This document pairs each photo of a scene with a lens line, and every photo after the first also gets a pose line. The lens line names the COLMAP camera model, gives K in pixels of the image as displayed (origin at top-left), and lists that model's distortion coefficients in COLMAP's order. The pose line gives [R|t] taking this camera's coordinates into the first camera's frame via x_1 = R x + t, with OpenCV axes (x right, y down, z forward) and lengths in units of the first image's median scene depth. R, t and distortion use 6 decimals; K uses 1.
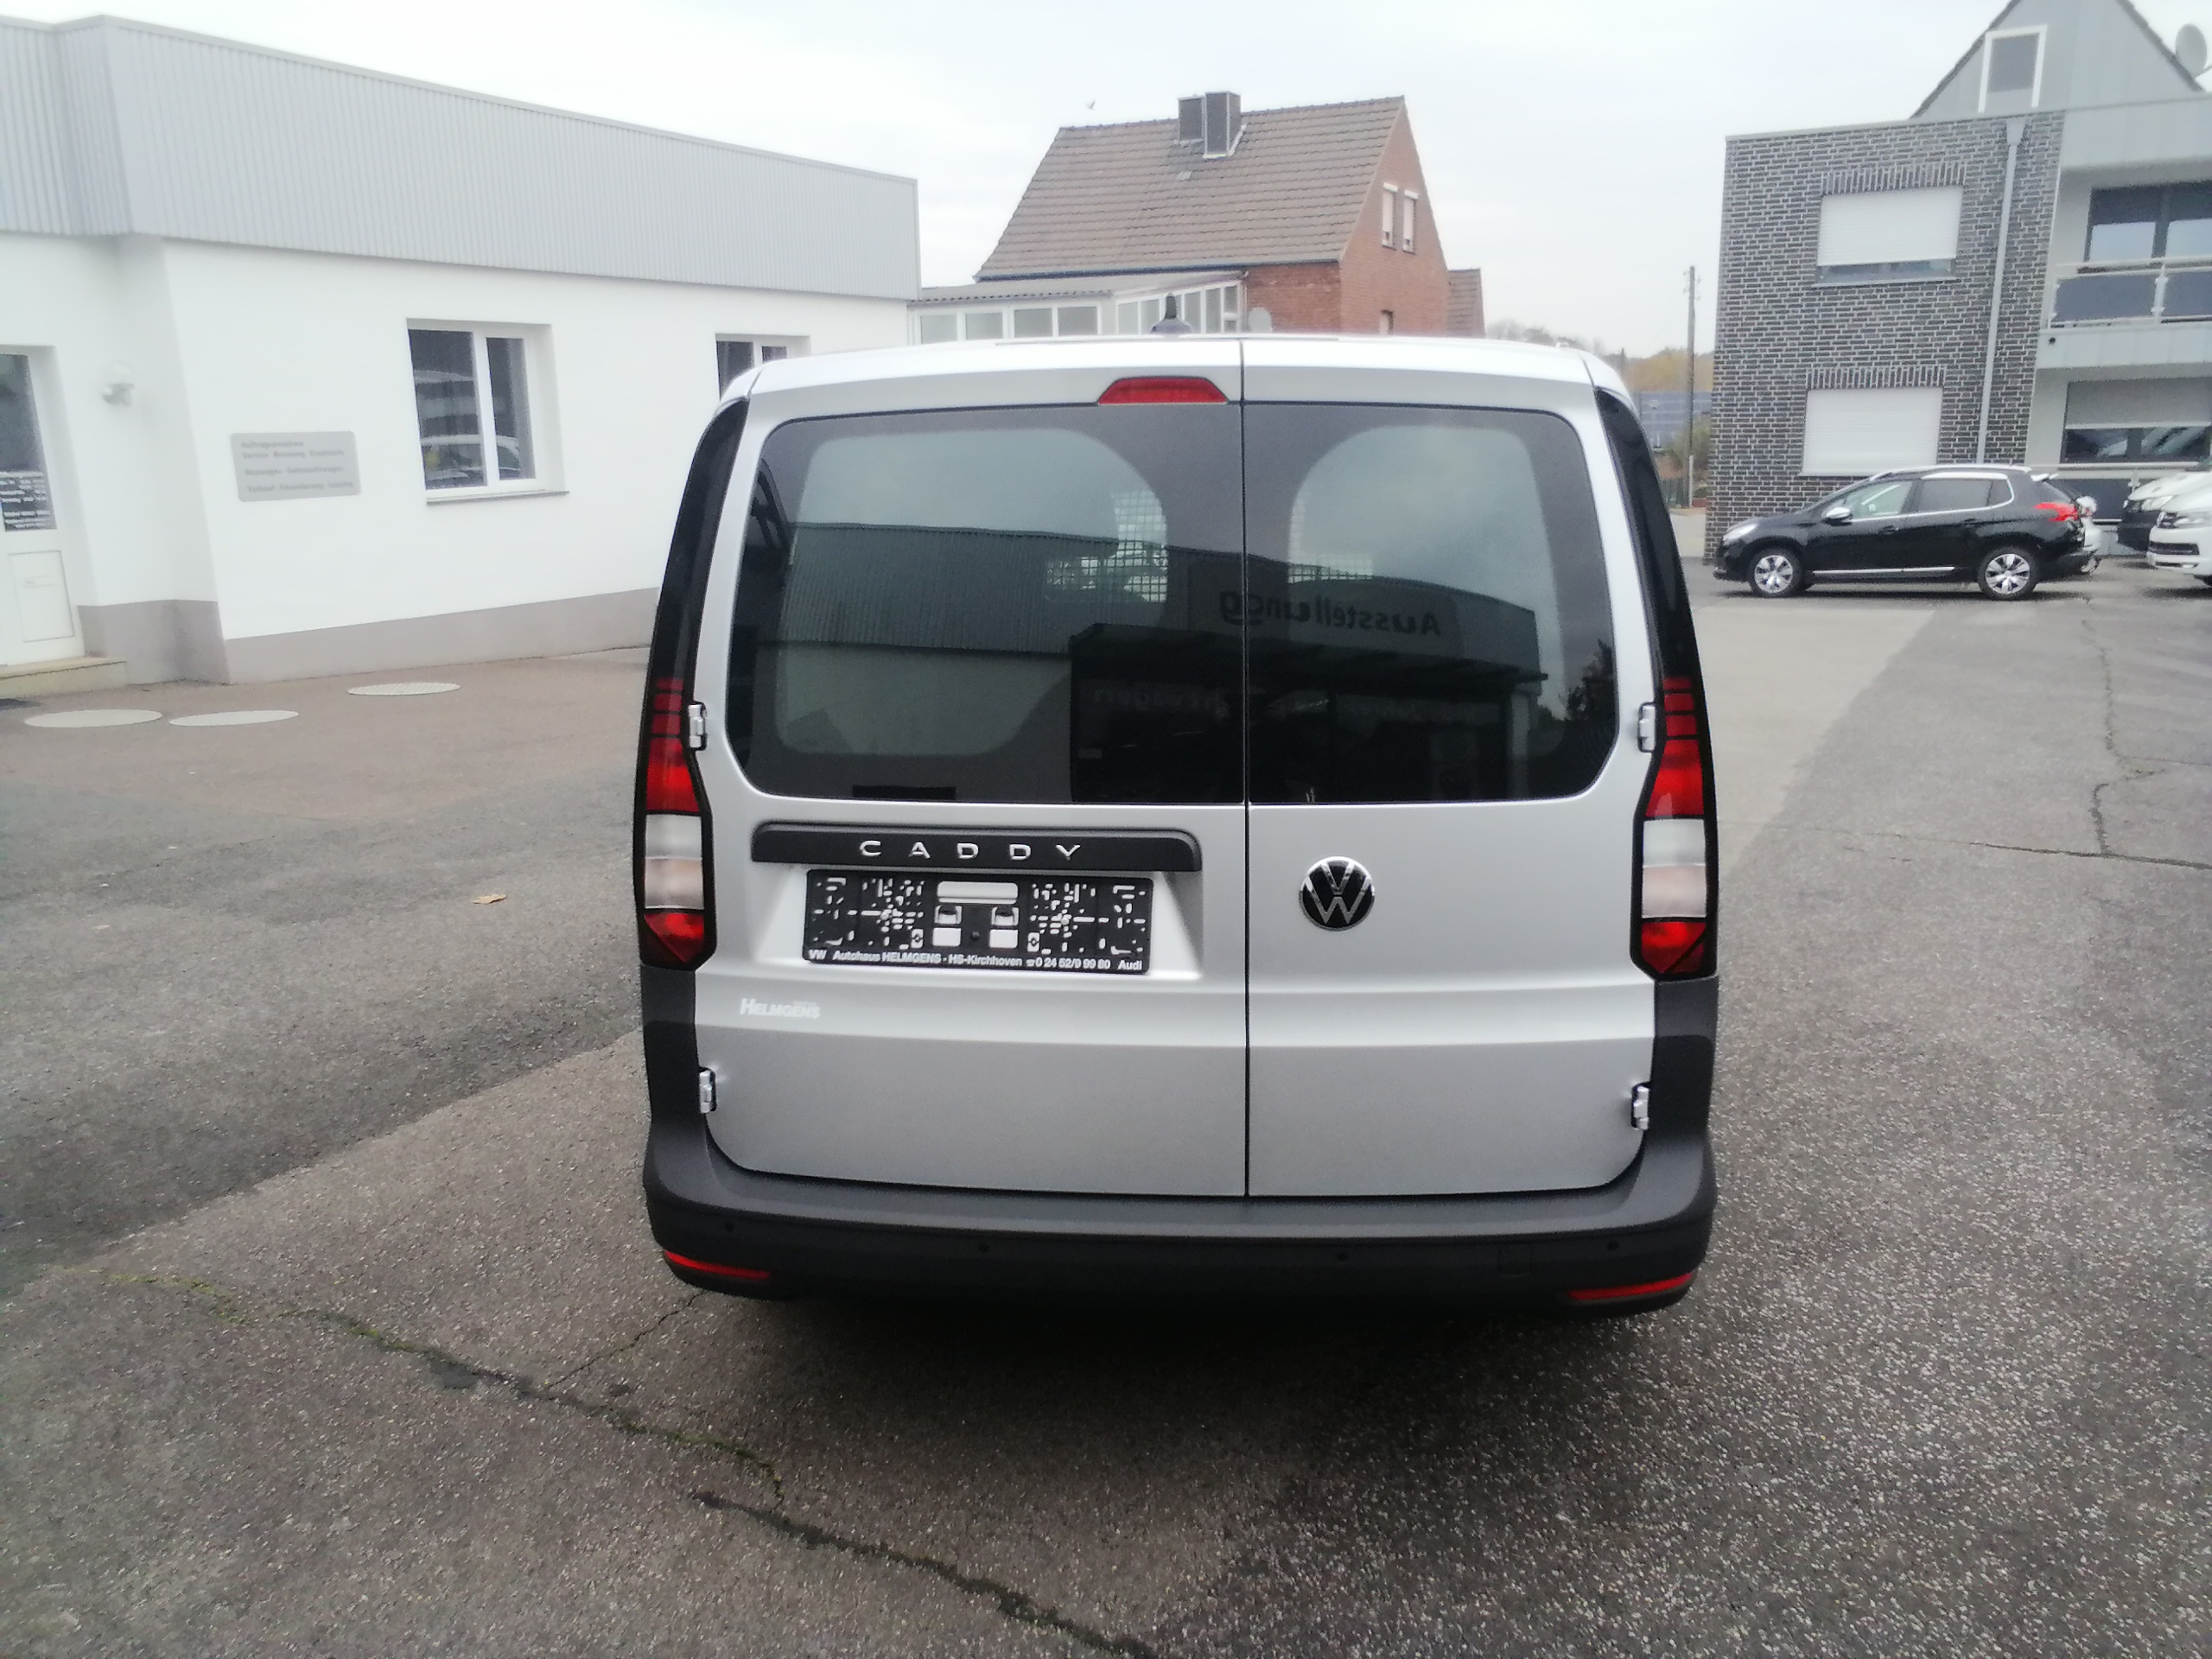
lens RADIAL K [[1719.4, 0, 1118.6], [0, 1719.4, 779.4], [0, 0, 1]] dist [-0.026032, 0.115775]
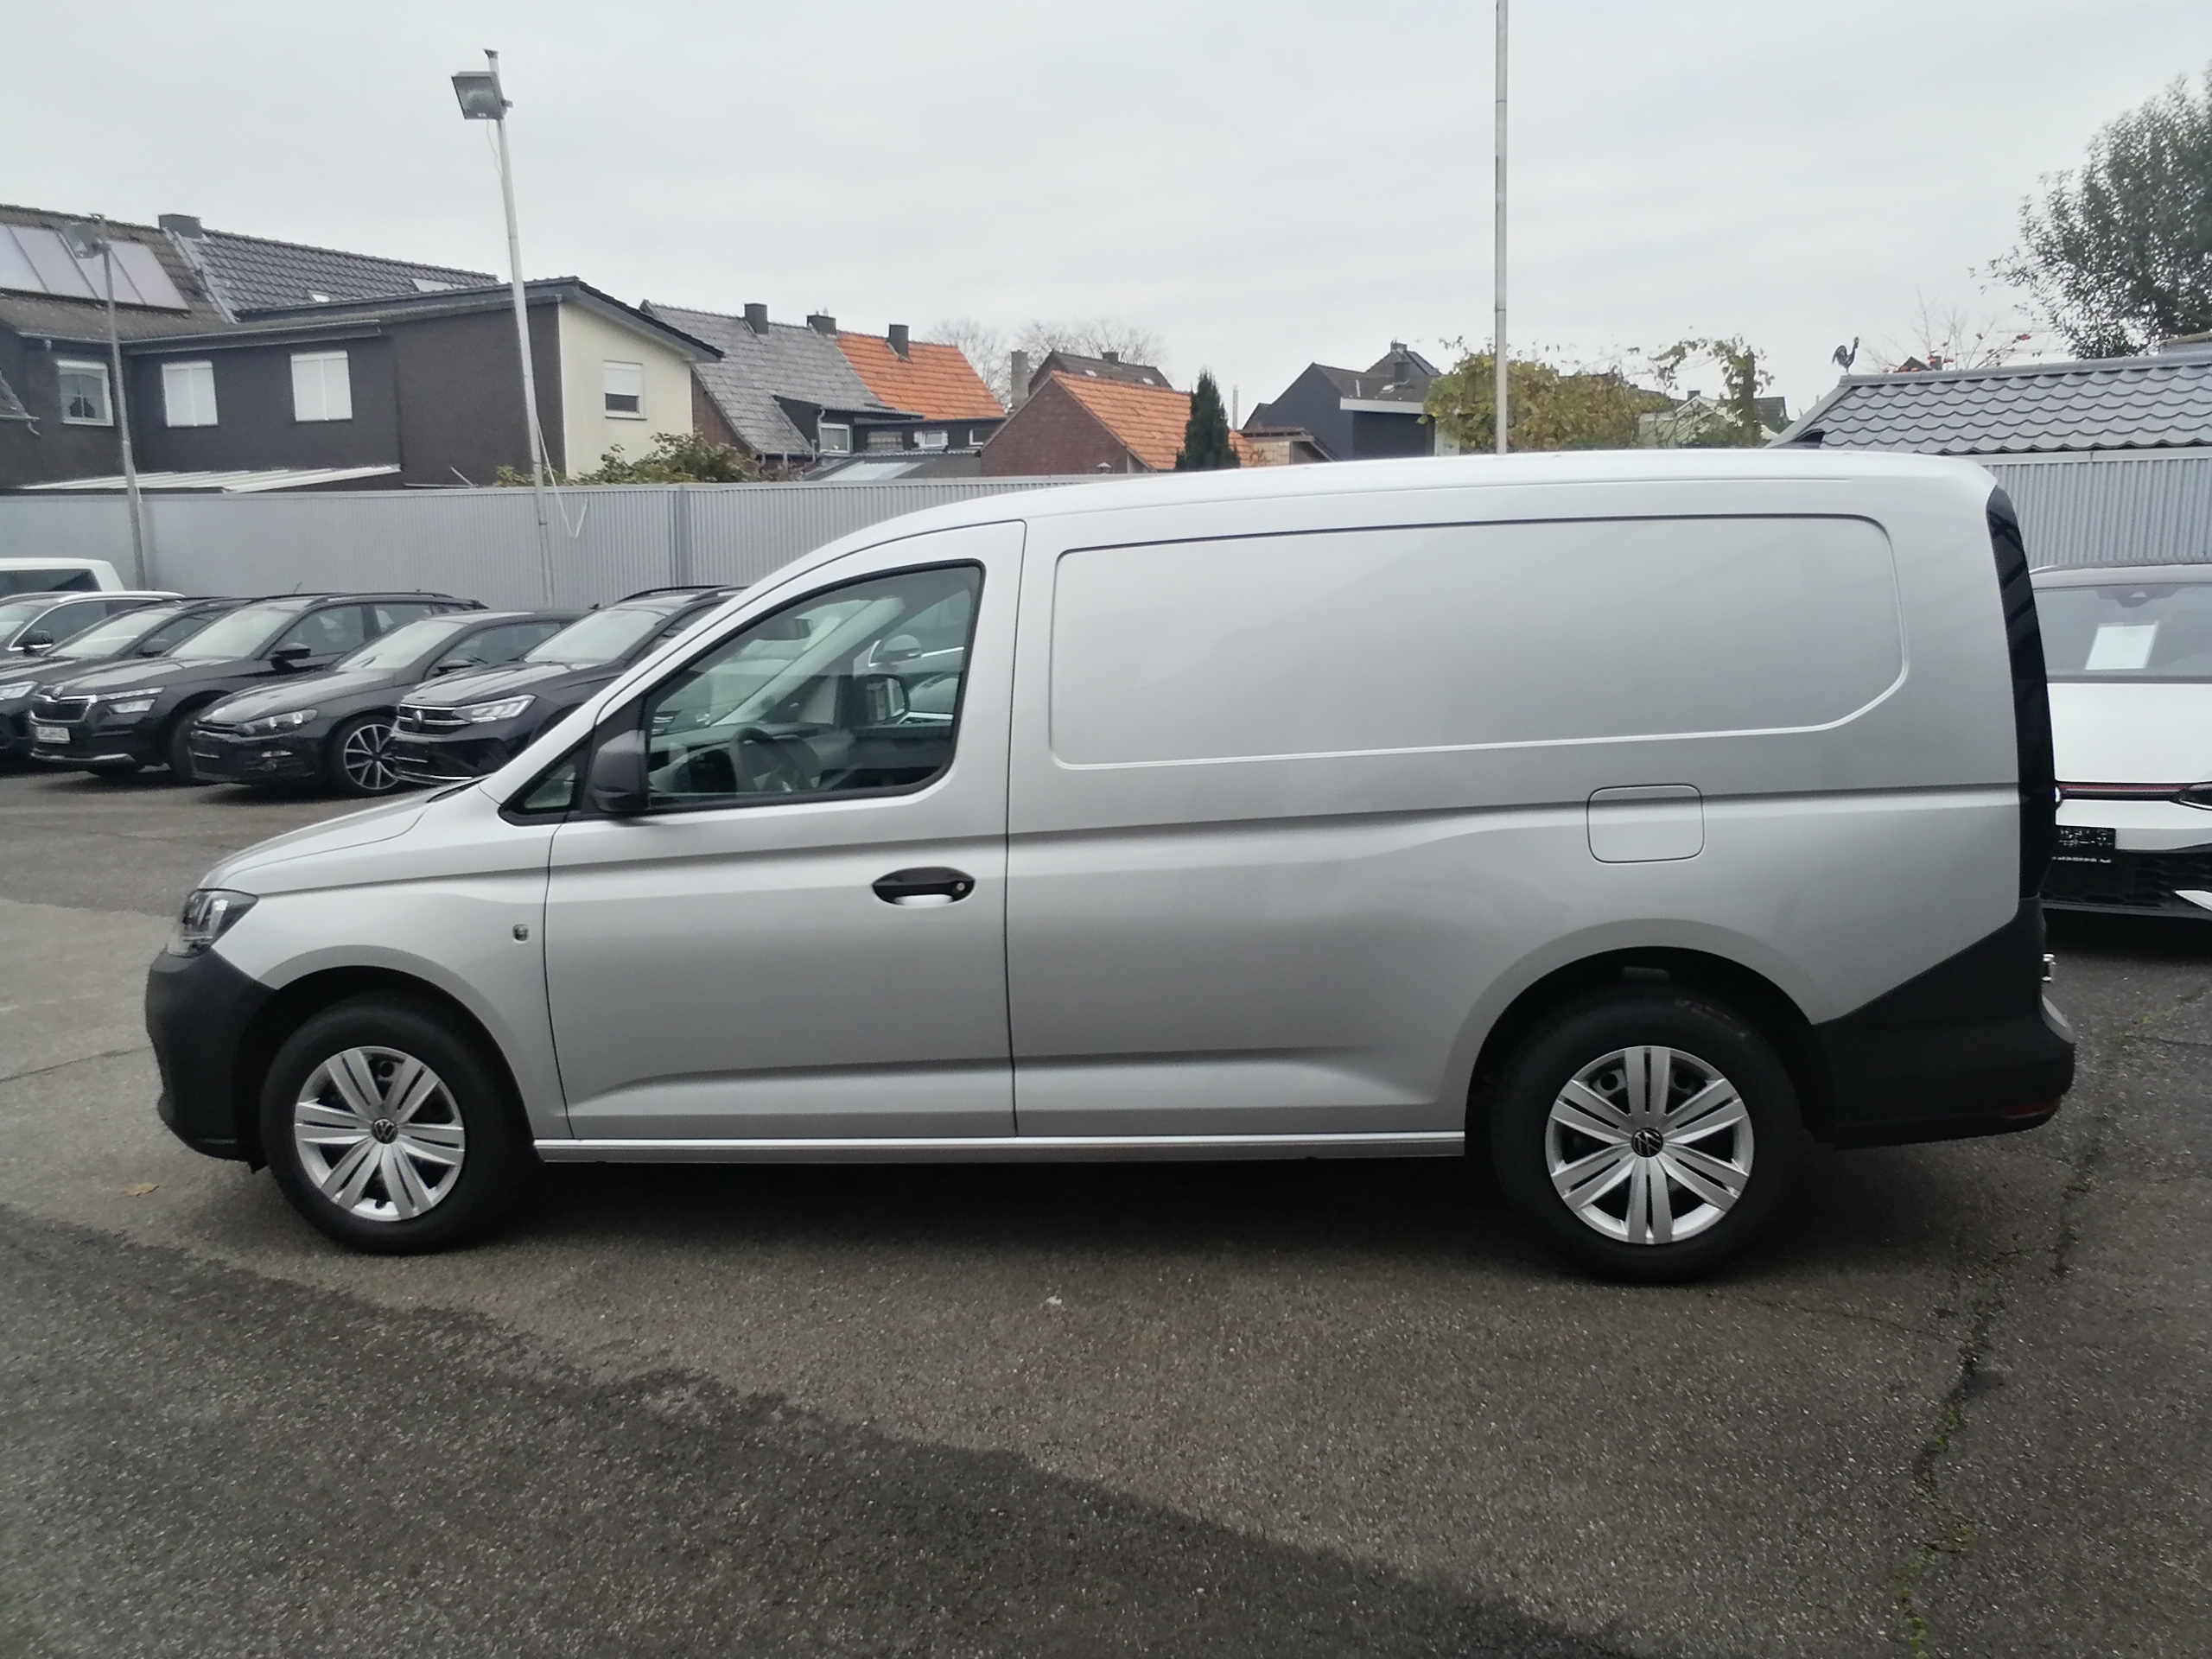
lens RADIAL K [[1760.0, 0, 1127.8], [0, 1760.0, 800.2], [0, 0, 1]] dist [-0.027566, 0.127717]
pose [[0.072924, -0.131919, 0.988574, -1.725477], [0.214648, 0.970061, 0.113615, -0.280331], [-0.973965, 0.203911, 0.099056, 1.583937]]
